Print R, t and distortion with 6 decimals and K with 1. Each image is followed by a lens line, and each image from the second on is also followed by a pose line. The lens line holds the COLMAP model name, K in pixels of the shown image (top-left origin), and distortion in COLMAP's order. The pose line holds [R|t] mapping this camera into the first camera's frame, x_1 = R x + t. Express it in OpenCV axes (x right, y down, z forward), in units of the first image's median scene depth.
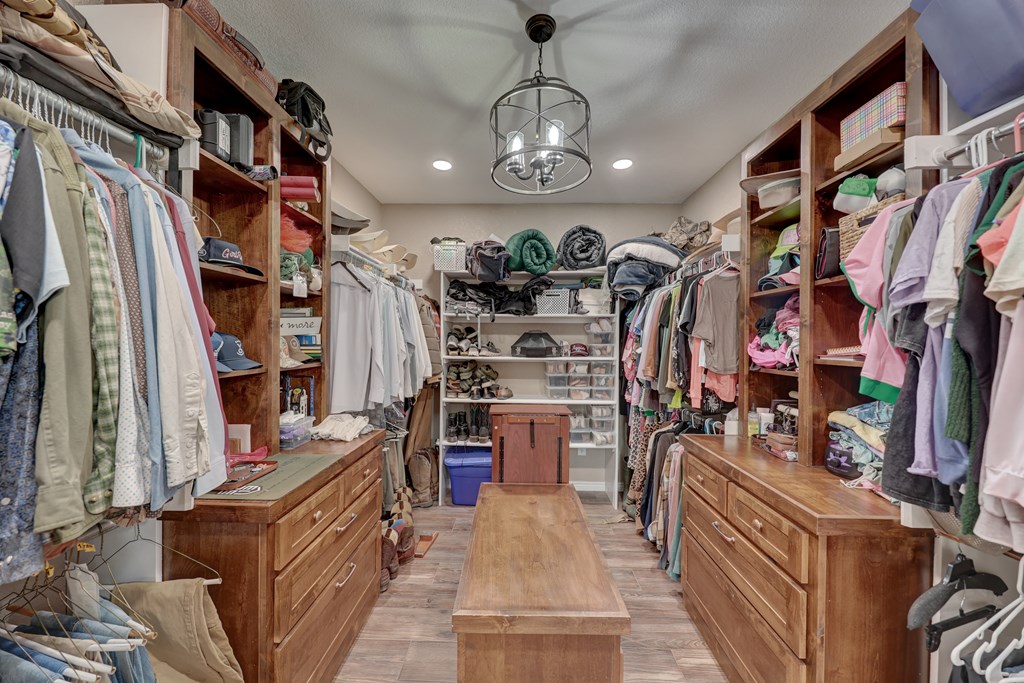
lens RADIAL K [[414.8, 0, 514.0], [0, 414.8, 341.0], [0, 0, 1]] dist [-0.001028, -0.000282]
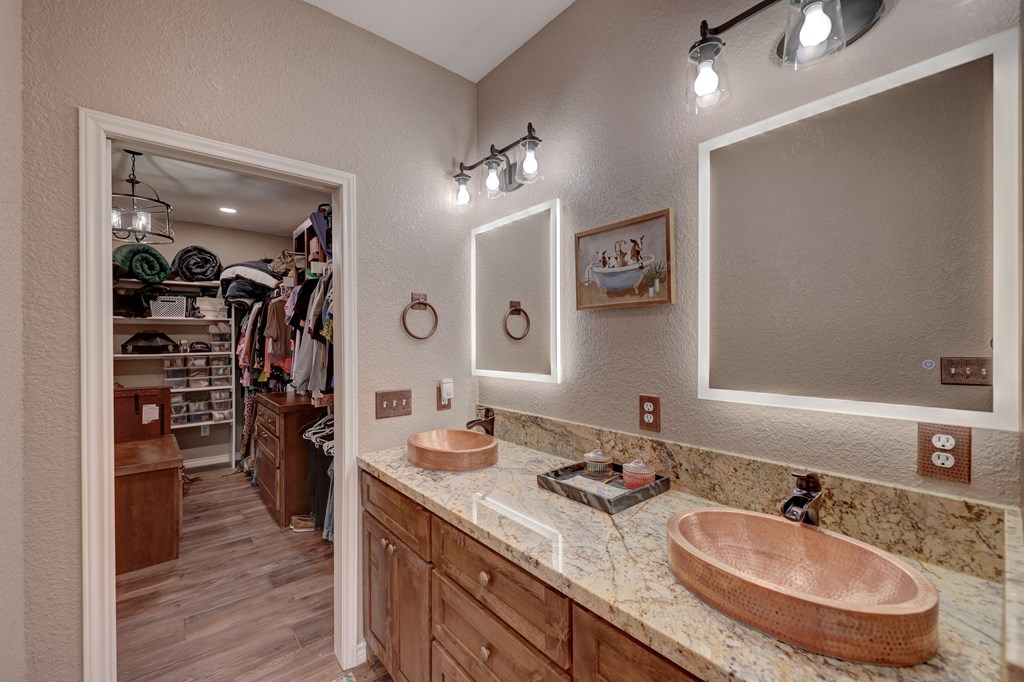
lens RADIAL K [[414.8, 0, 513.6], [0, 414.8, 341.2], [0, 0, 1]] dist [-0.001028, -0.000282]
pose [[0.743222, -0.013960, 0.668899, 0.033058], [0.013114, 0.999894, 0.006298, 0.009520], [-0.668916, 0.004091, 0.743326, -0.541797]]
